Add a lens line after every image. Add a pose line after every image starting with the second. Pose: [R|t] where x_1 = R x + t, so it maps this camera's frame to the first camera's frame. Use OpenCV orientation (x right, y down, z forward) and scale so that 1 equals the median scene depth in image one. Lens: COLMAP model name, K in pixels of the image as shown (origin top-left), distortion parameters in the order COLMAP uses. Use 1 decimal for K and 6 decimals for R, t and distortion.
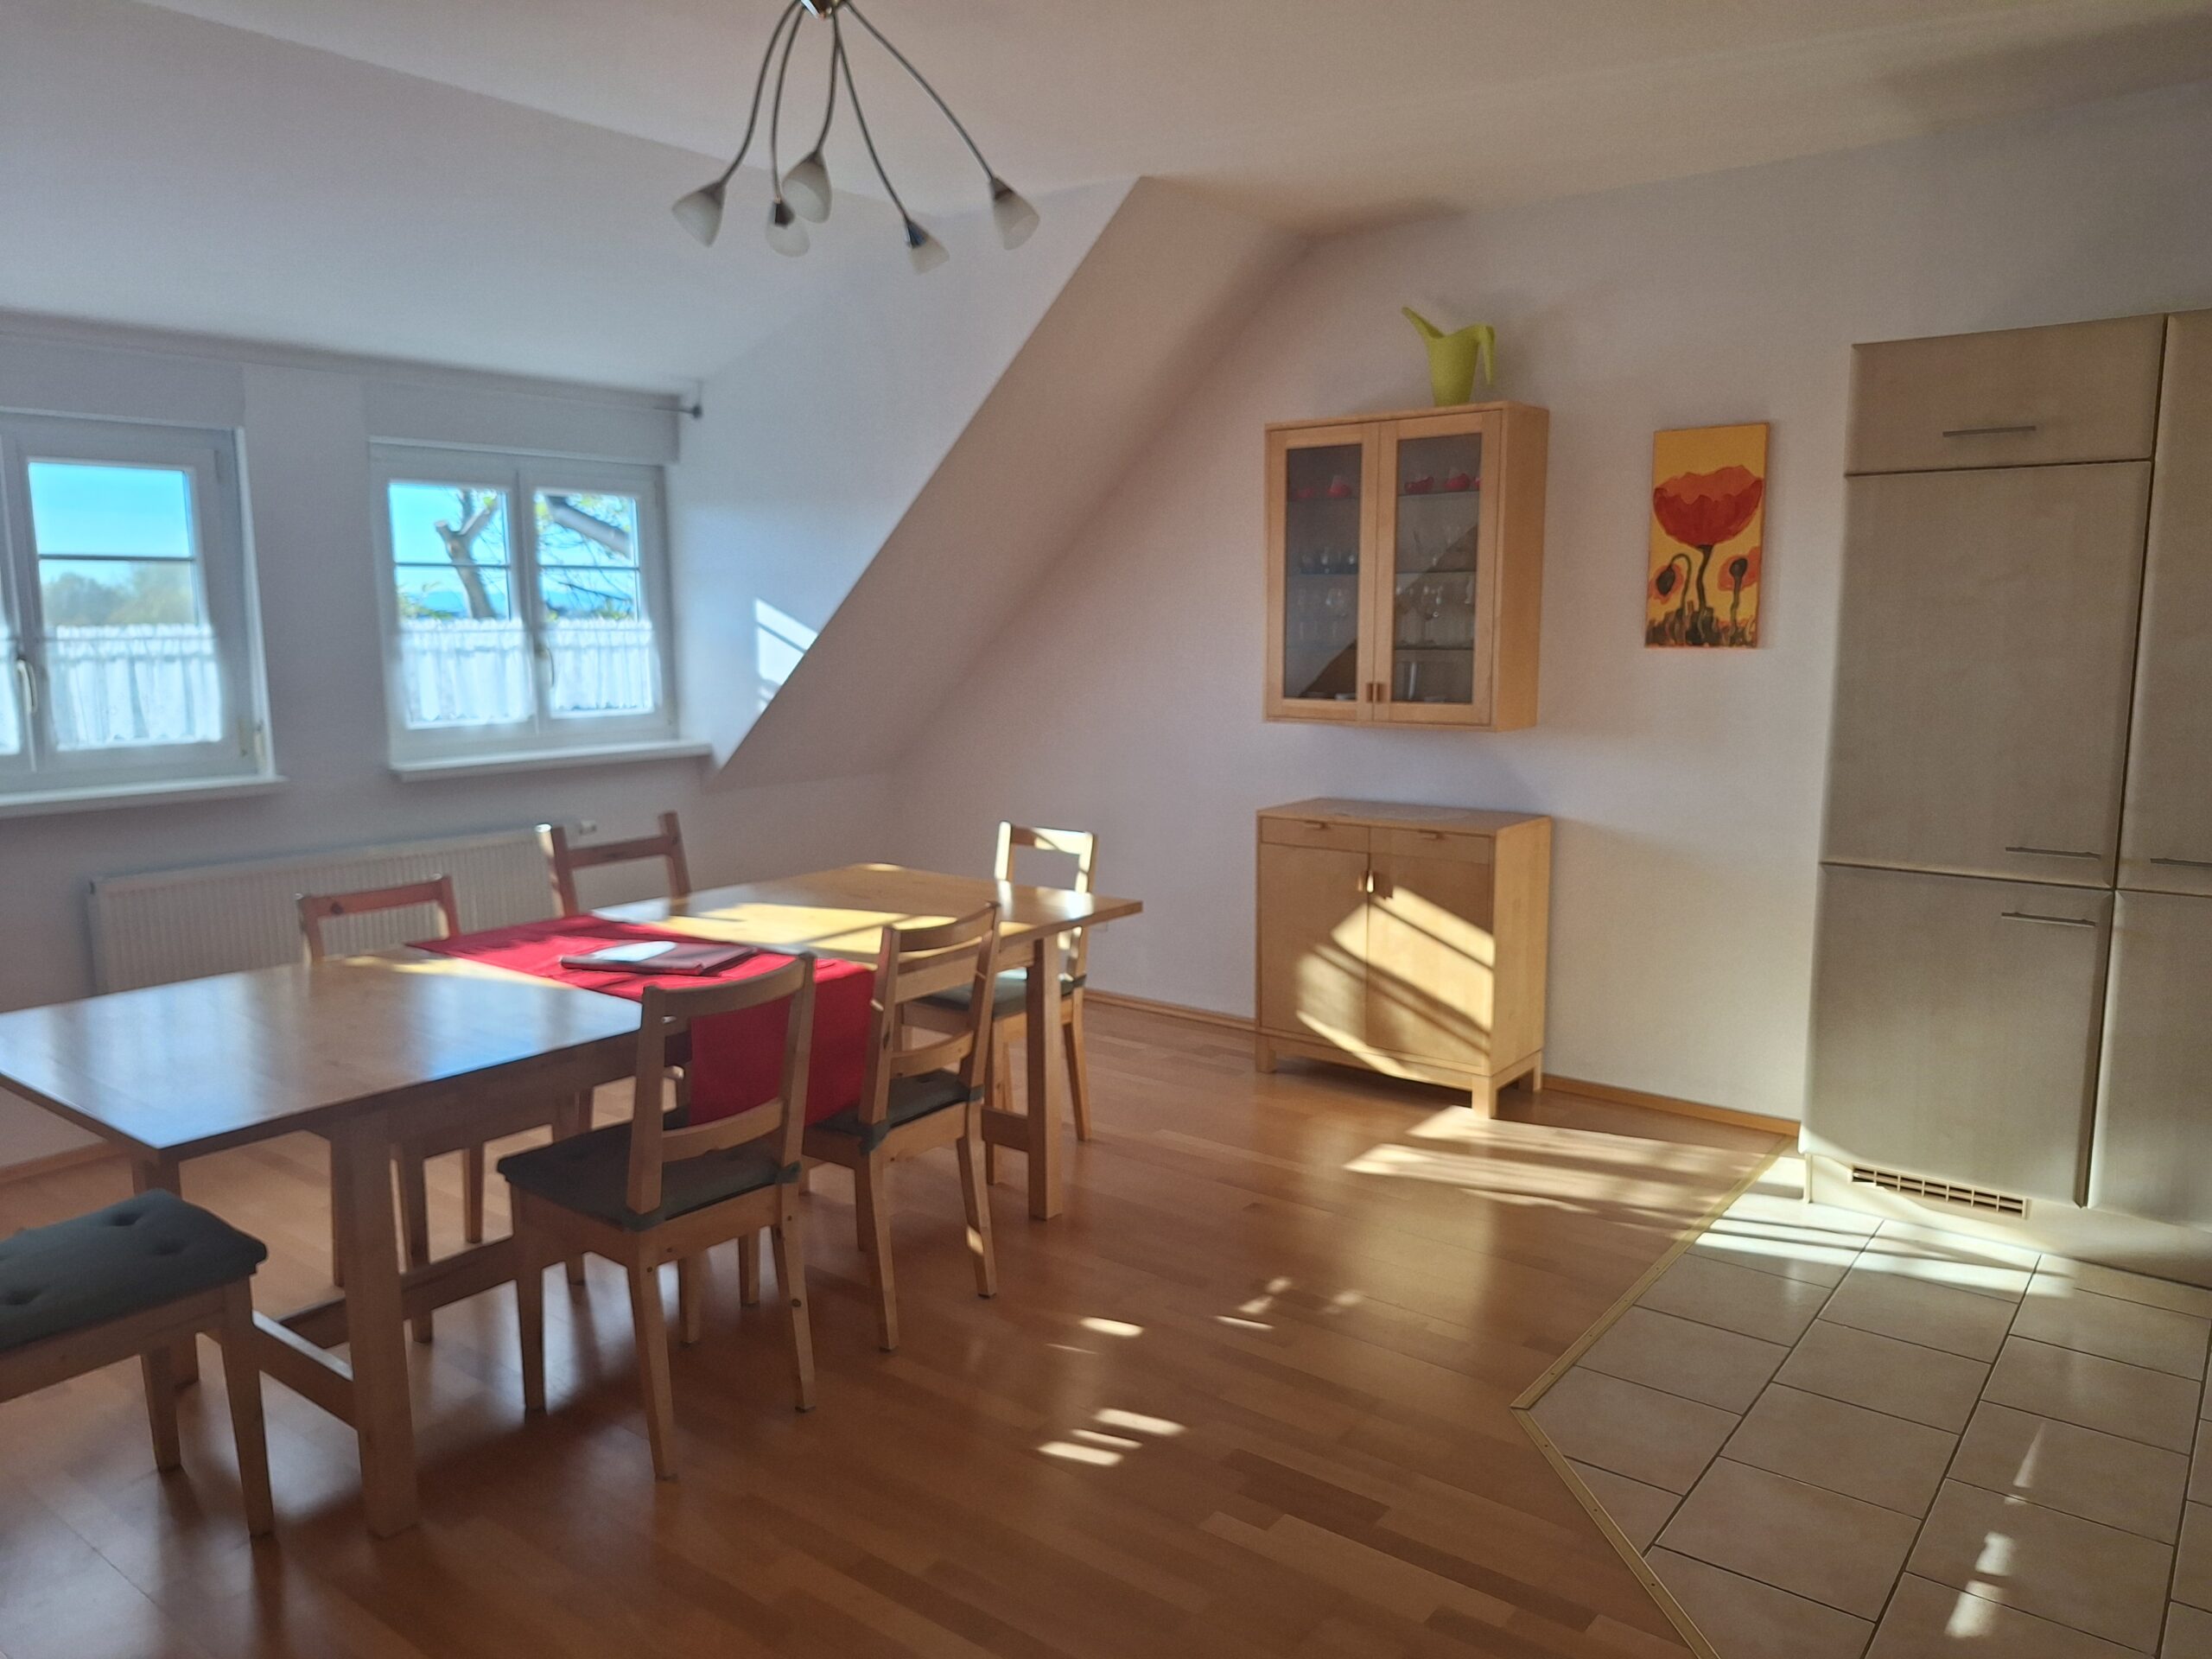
lens RADIAL K [[1529.4, 0, 1107.8], [0, 1529.4, 833.2], [0, 0, 1]] dist [0.024035, -0.023186]
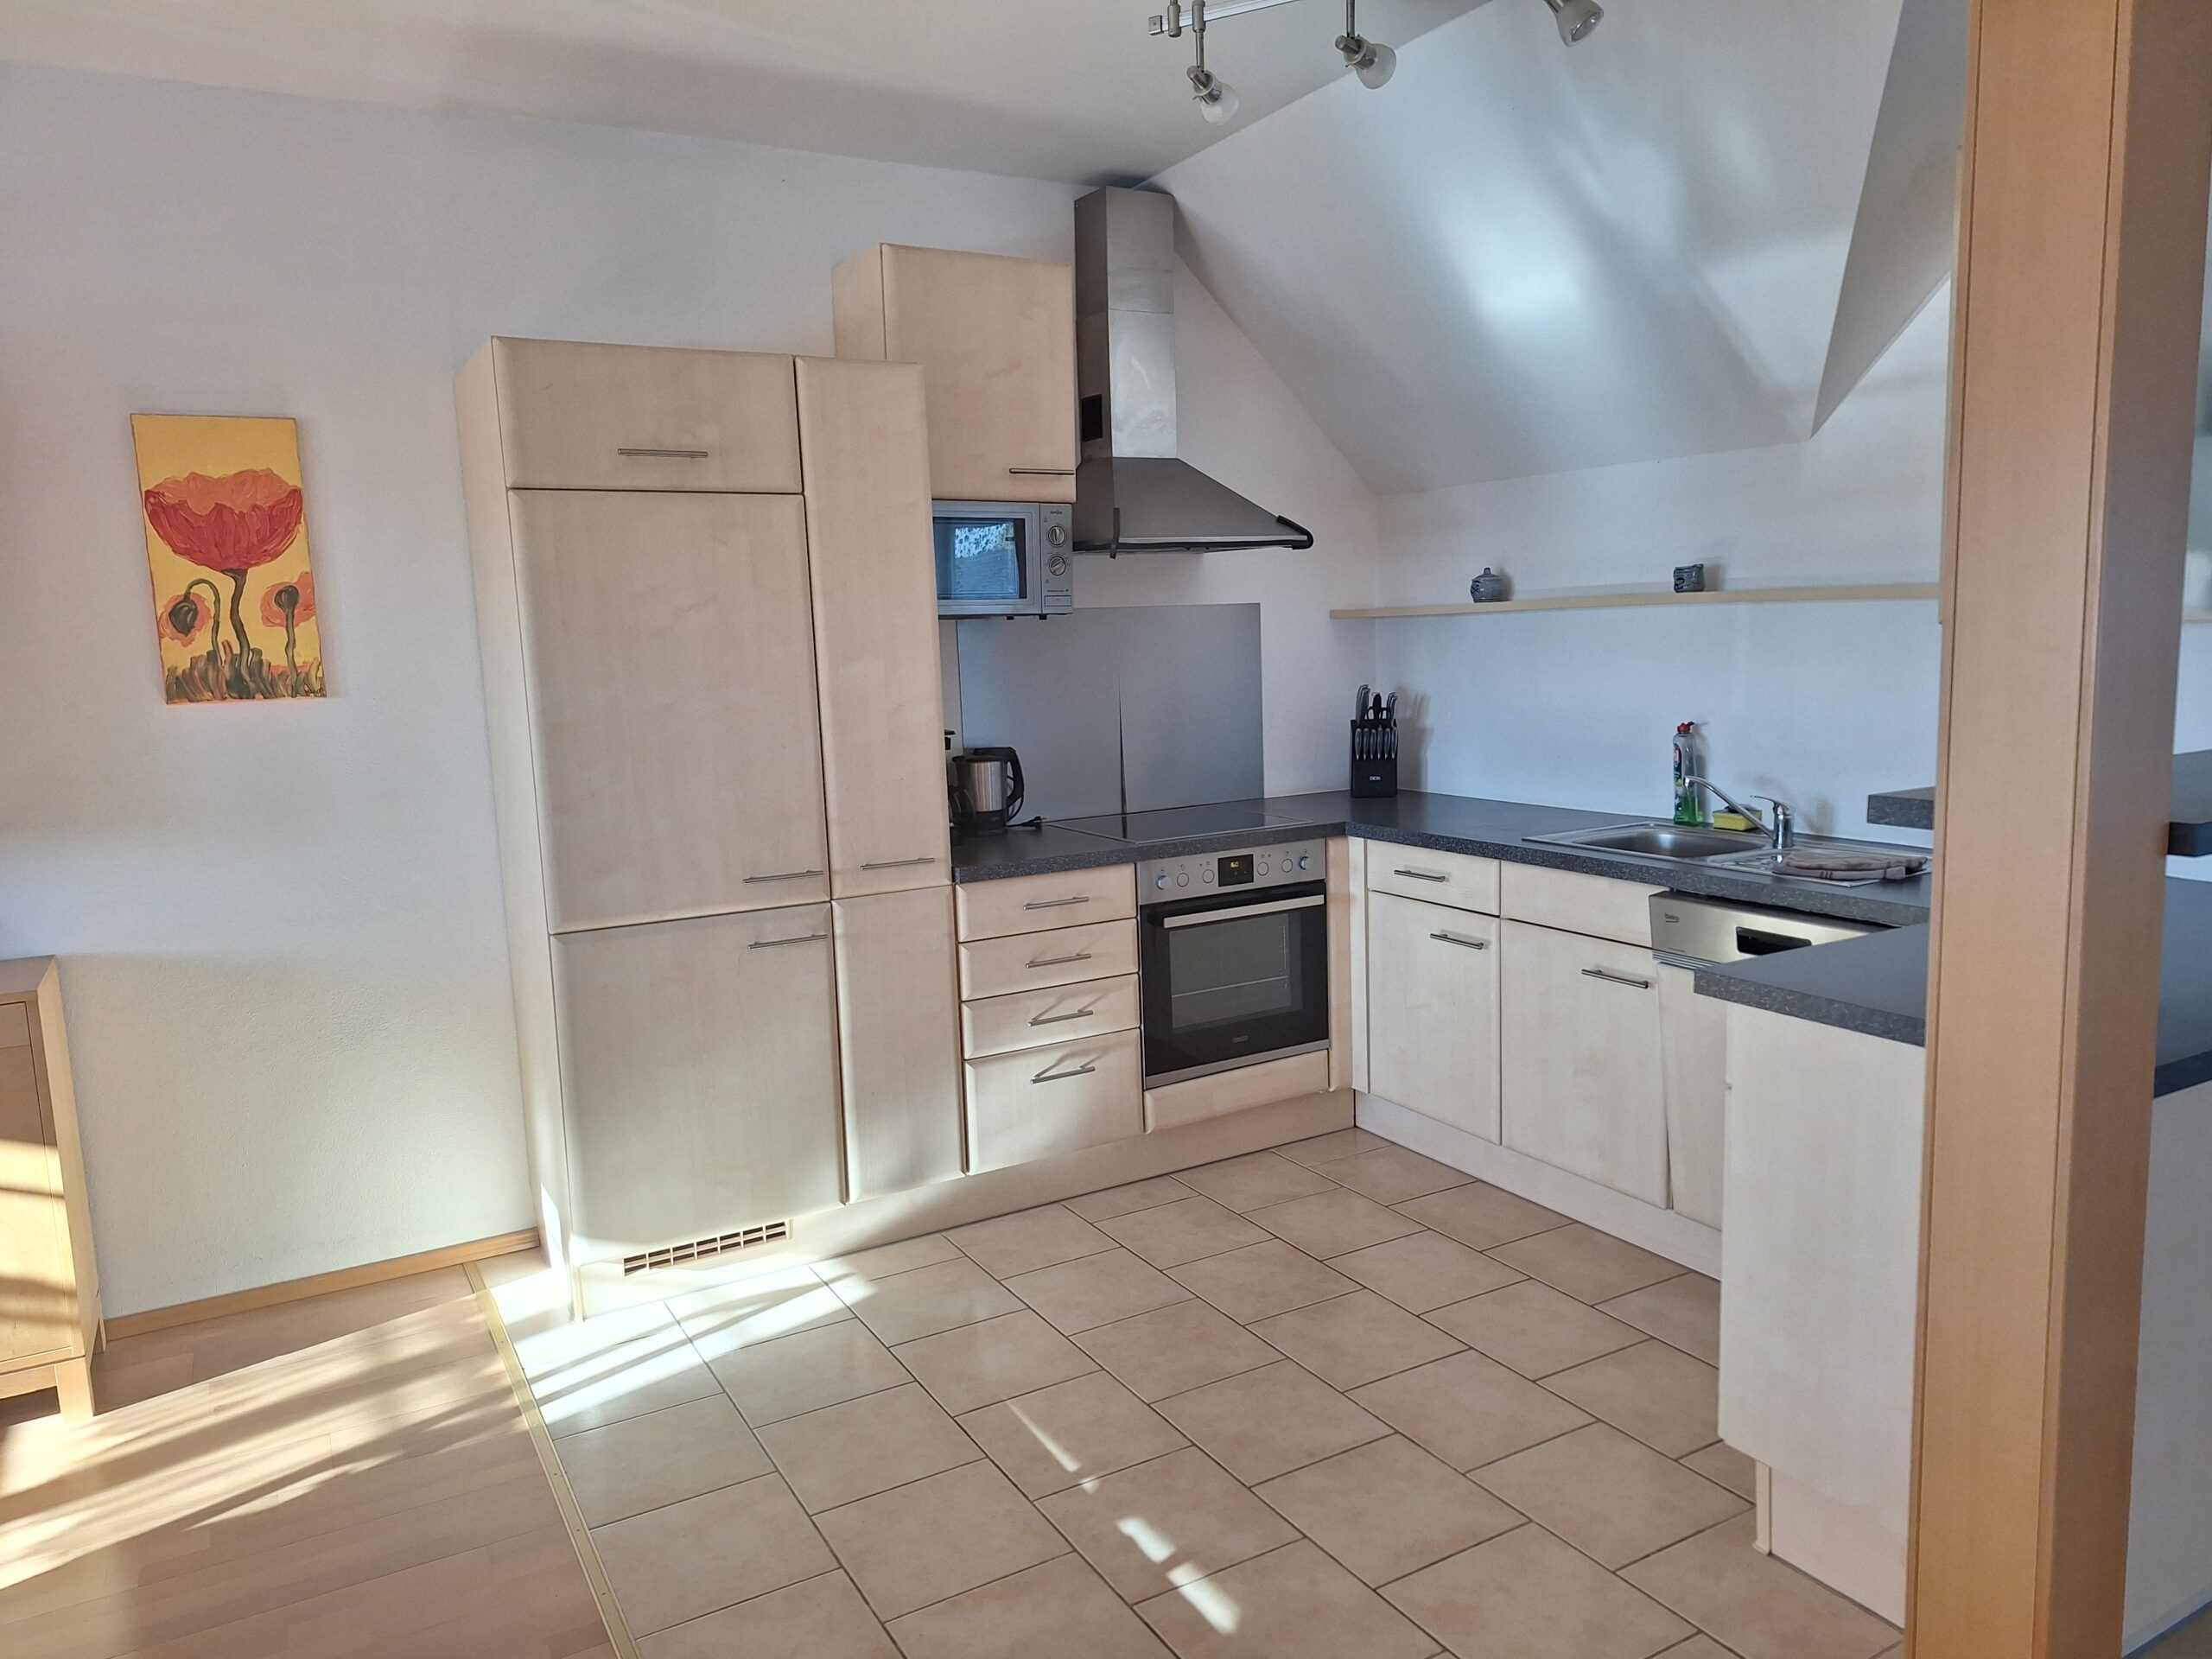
lens RADIAL K [[1529.4, 0, 1110.6], [0, 1529.4, 829.2], [0, 0, 1]] dist [0.024035, -0.023186]
pose [[0.374350, -0.132349, 0.917794, -0.176506], [0.164203, 0.983582, 0.074861, -0.044973], [-0.912633, 0.122680, 0.389936, 0.316500]]
